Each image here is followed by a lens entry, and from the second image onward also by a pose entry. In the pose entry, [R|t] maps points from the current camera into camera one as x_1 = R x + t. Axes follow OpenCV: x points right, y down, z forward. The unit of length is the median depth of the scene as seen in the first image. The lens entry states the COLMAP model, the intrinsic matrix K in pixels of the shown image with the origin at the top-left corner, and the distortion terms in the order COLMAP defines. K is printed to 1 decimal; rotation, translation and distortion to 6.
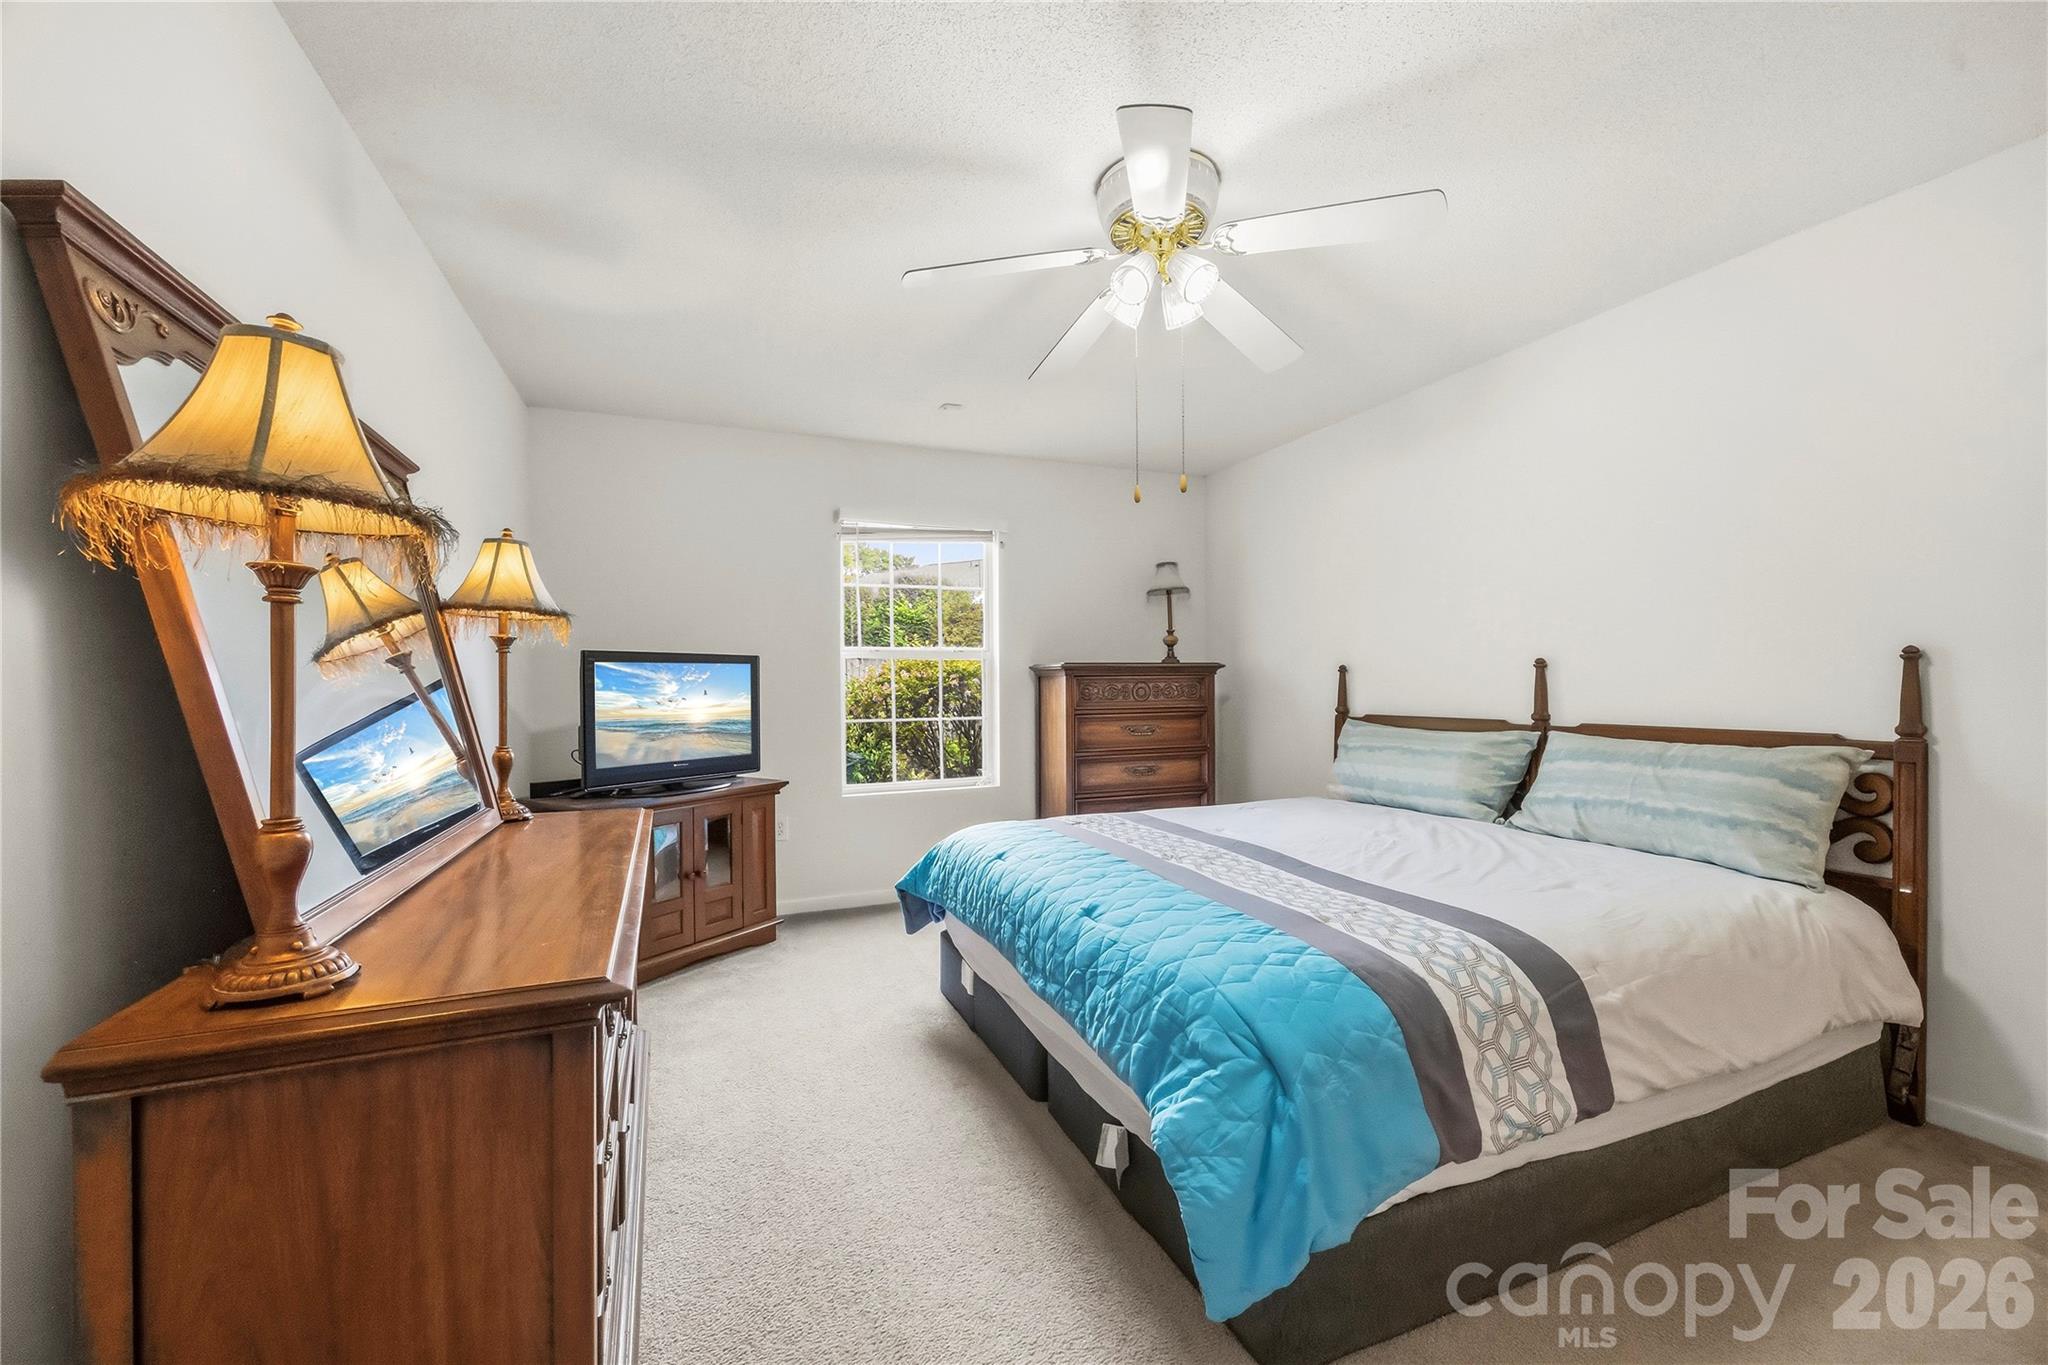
lens RADIAL K [[804.3, 0, 1024.0], [0, 804.3, 682.5], [0, 0, 1]] dist [0.000823, 0.000013]
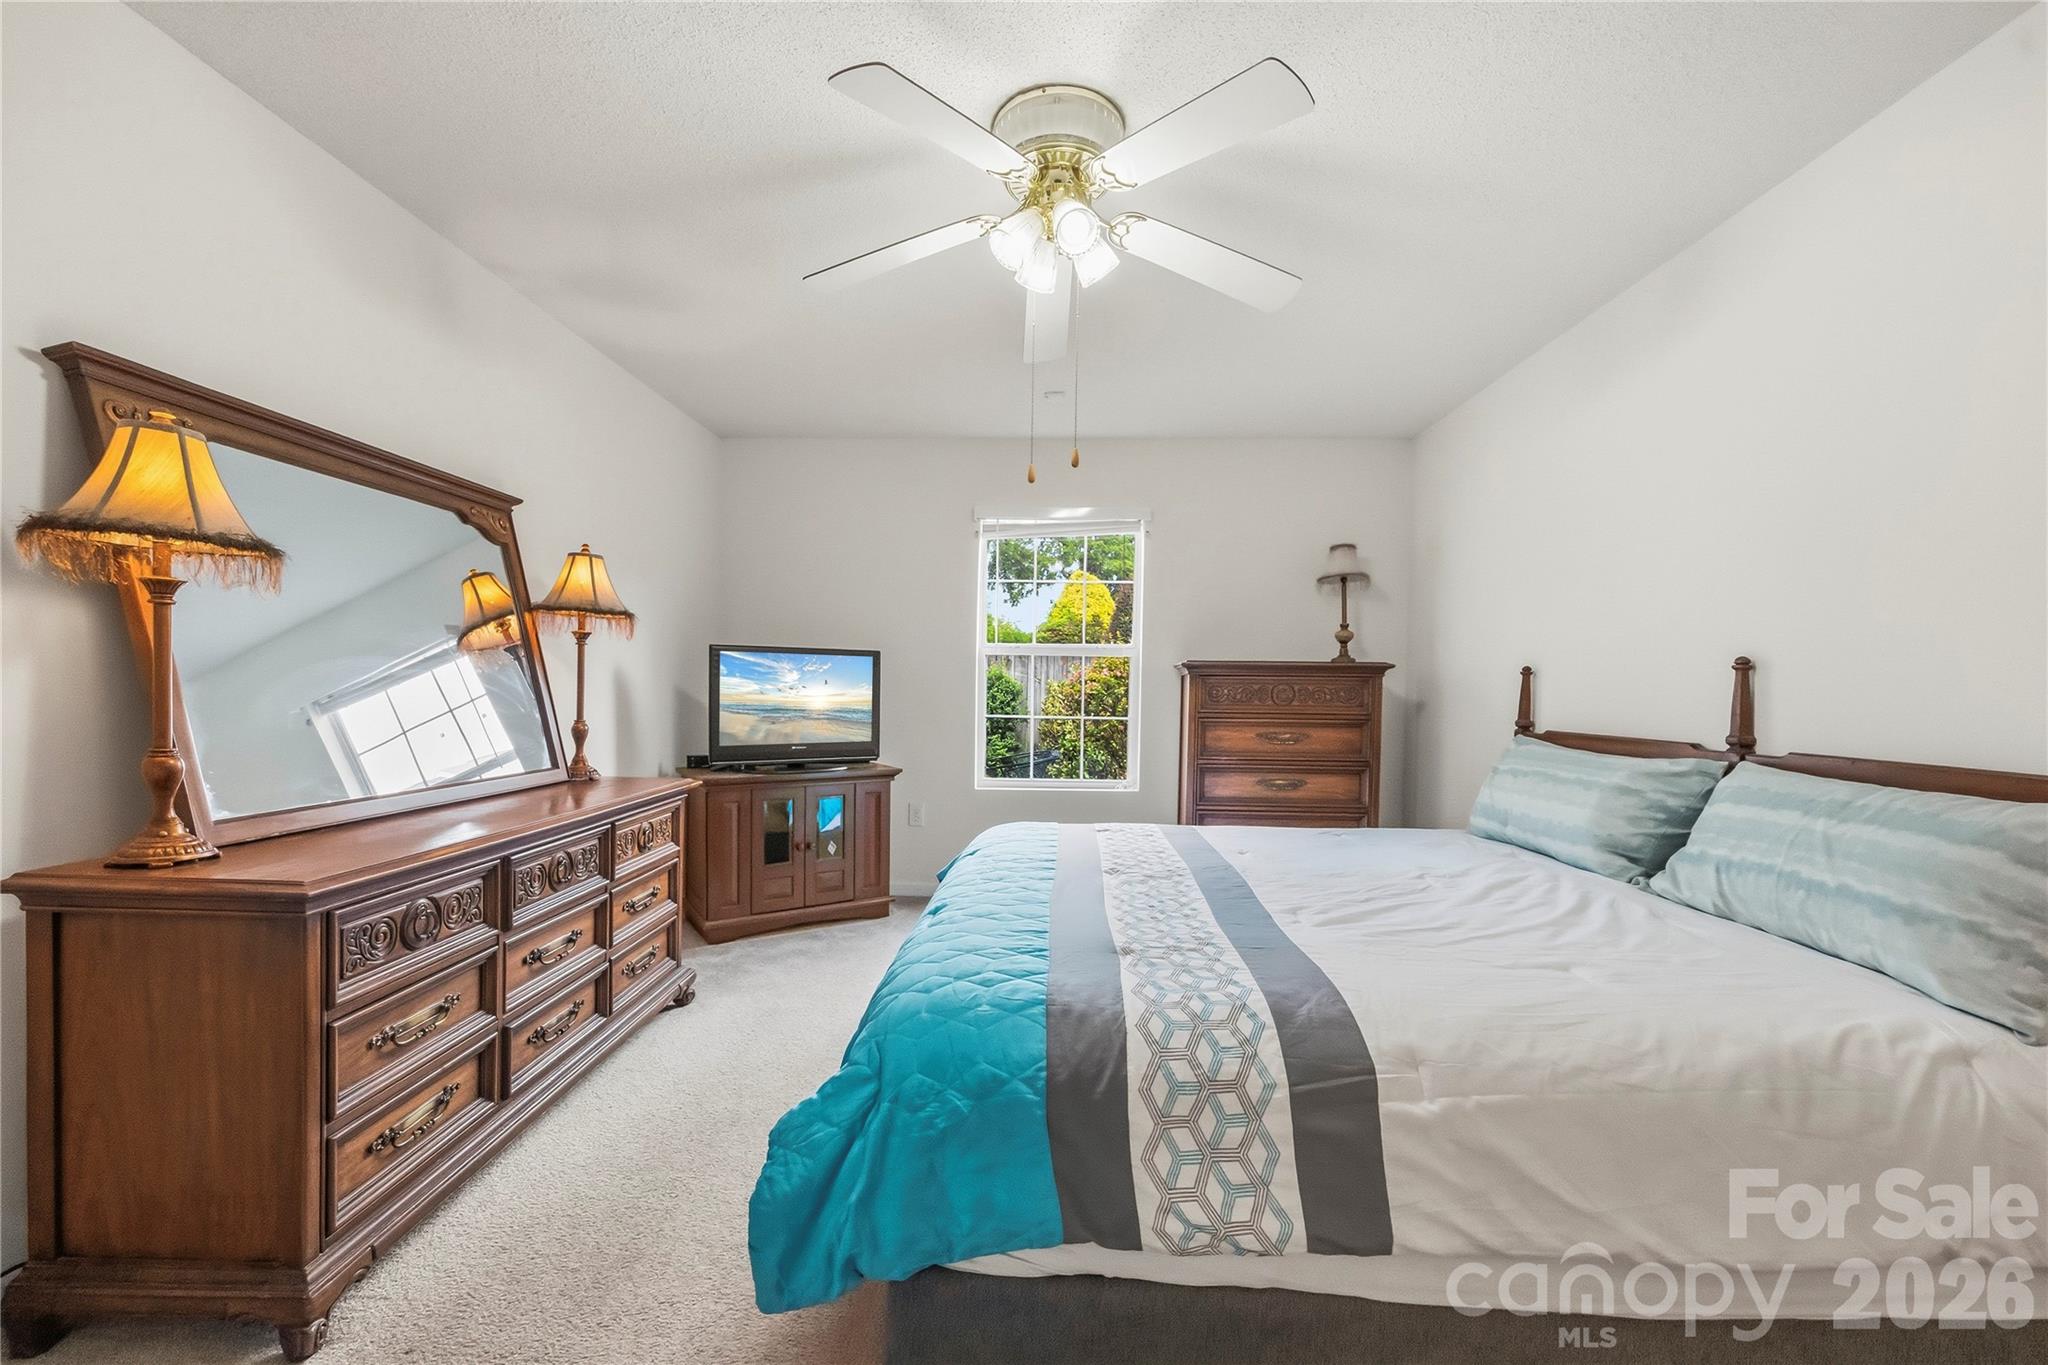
lens RADIAL K [[834.6, 0, 1033.3], [0, 834.6, 698.2], [0, 0, 1]] dist [-0.001378, -0.000162]
pose [[0.909437, 0.028077, -0.414893, 0.441328], [-0.021127, 0.999549, 0.021332, 0.003300], [0.415305, -0.010635, 0.909620, 0.097634]]
